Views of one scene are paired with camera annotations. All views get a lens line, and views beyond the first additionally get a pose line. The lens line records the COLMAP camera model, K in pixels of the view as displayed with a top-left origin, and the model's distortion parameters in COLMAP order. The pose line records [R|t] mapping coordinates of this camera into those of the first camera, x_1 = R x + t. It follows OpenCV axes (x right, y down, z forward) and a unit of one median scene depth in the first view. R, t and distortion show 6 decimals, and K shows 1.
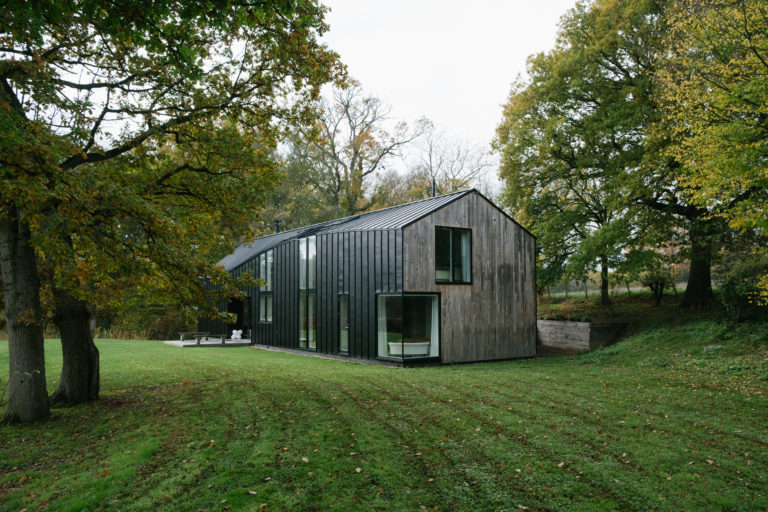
lens RADIAL K [[685.3, 0, 411.0], [0, 685.3, 269.7], [0, 0, 1]] dist [-0.062920, 0.123080]
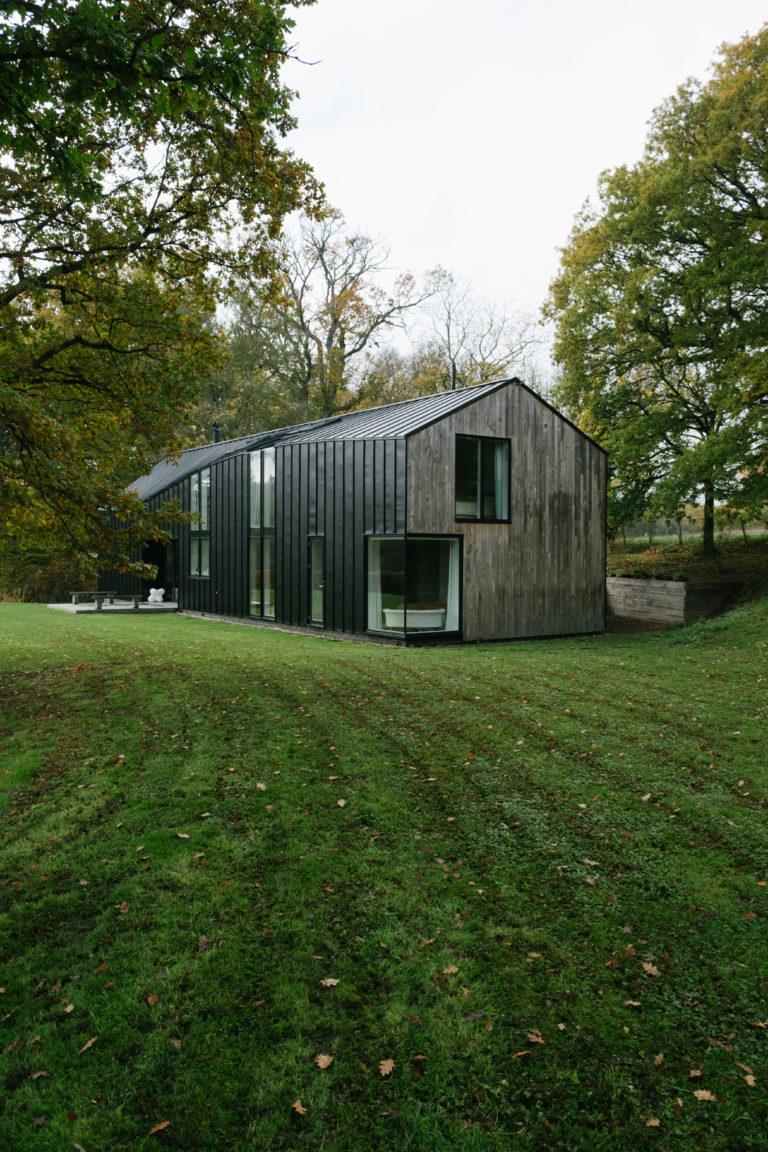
lens RADIAL K [[1028.0, 0, 407.3], [0, 1028.0, 568.3], [0, 0, 1]] dist [-0.062920, 0.123080]
pose [[0.999925, 0.008615, -0.008711, -0.001358], [-0.008016, 0.997749, 0.066572, -0.000221], [0.009265, -0.066497, 0.997744, 0.004342]]
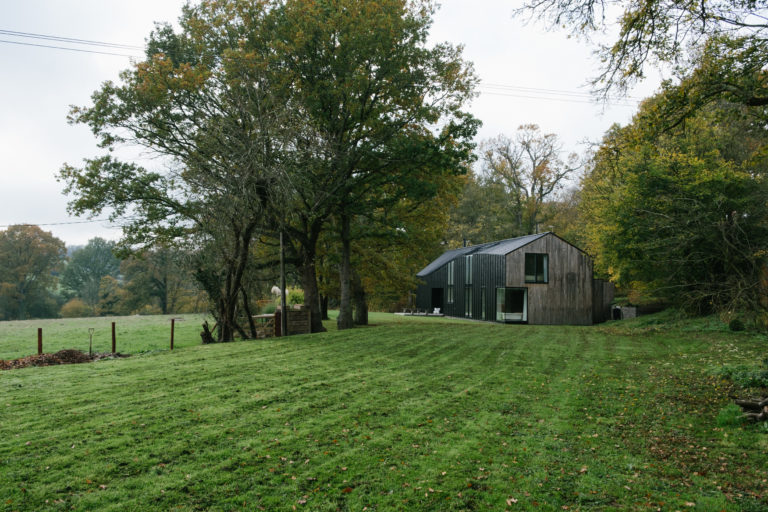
lens RADIAL K [[720.3, 0, 384.0], [0, 720.3, 256.0], [0, 0, 1]] dist [-0.030147, 0.013101]
pose [[0.930527, 0.003460, -0.366207, 0.394139], [-0.005104, 0.999981, -0.003519, -0.044667], [0.366188, 0.005144, 0.930527, -0.994599]]
